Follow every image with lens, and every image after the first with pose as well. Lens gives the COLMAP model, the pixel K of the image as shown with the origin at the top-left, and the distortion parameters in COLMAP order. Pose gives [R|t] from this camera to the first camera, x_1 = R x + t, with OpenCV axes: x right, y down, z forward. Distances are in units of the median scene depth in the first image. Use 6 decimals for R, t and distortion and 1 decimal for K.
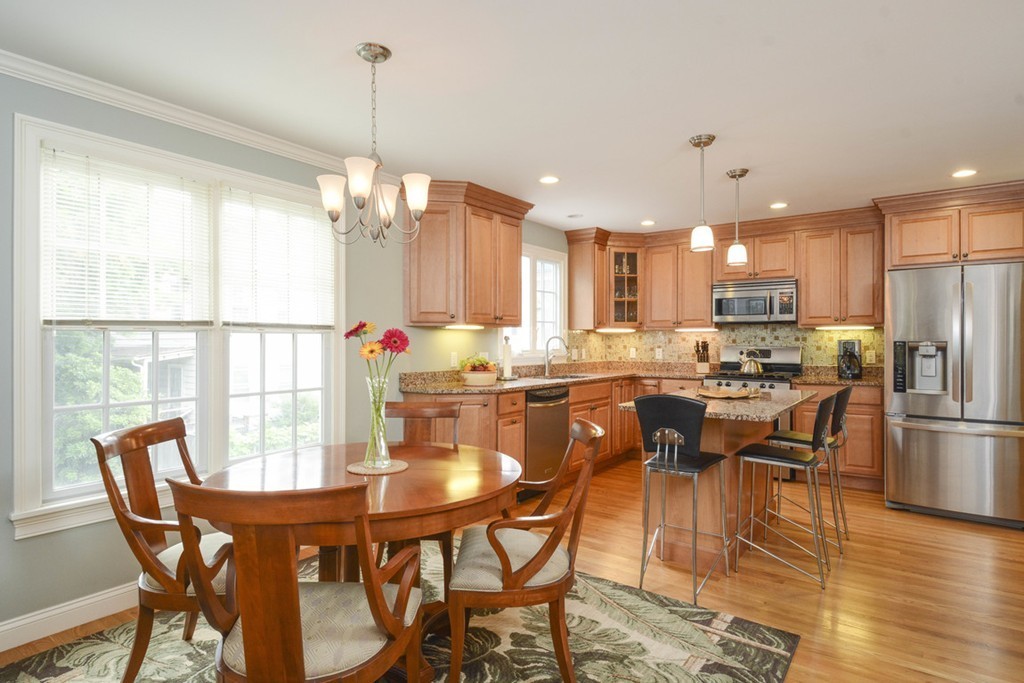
lens RADIAL K [[555.6, 0, 512.0], [0, 555.6, 341.5], [0, 0, 1]] dist [0.020706, -0.000056]
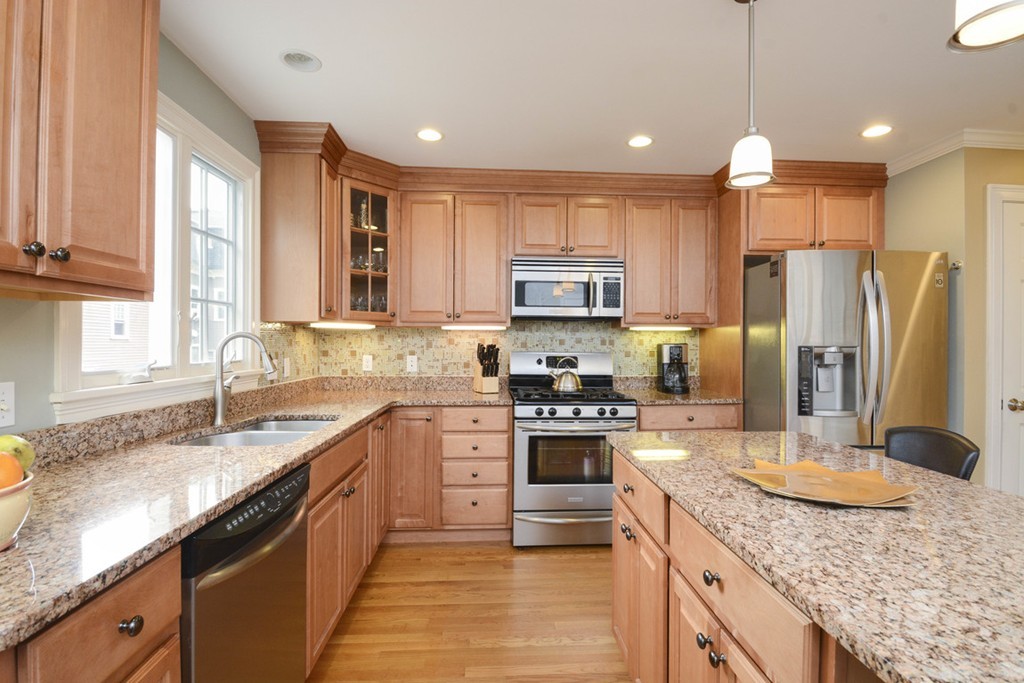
lens RADIAL K [[512.3, 0, 549.1], [0, 512.3, 343.4], [0, 0, 1]] dist [0.014589, -0.023818]
pose [[0.762075, 0.003828, 0.647478, -0.000078], [-0.003529, 0.999992, -0.001758, -0.001245], [-0.647479, -0.000945, 0.762083, 0.529438]]
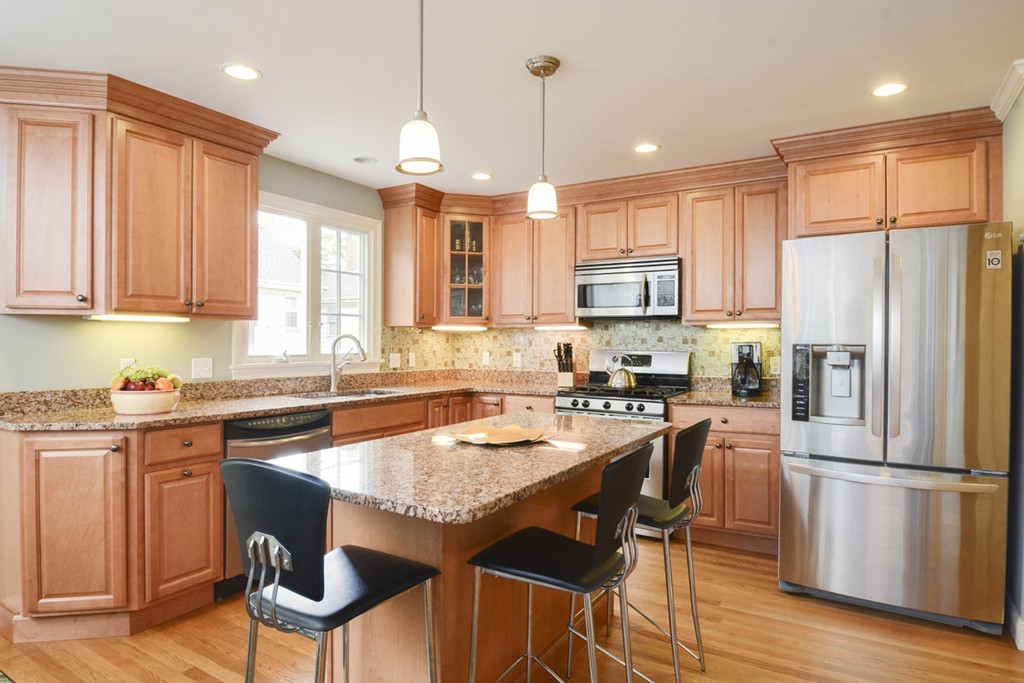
lens RADIAL K [[595.0, 0, 487.9], [0, 595.0, 346.4], [0, 0, 1]] dist [-0.018872, 0.000934]
pose [[0.997754, 0.004832, 0.066810, 0.204556], [-0.005173, 0.999974, 0.004933, 0.000398], [-0.066785, -0.005268, 0.997754, 0.242557]]
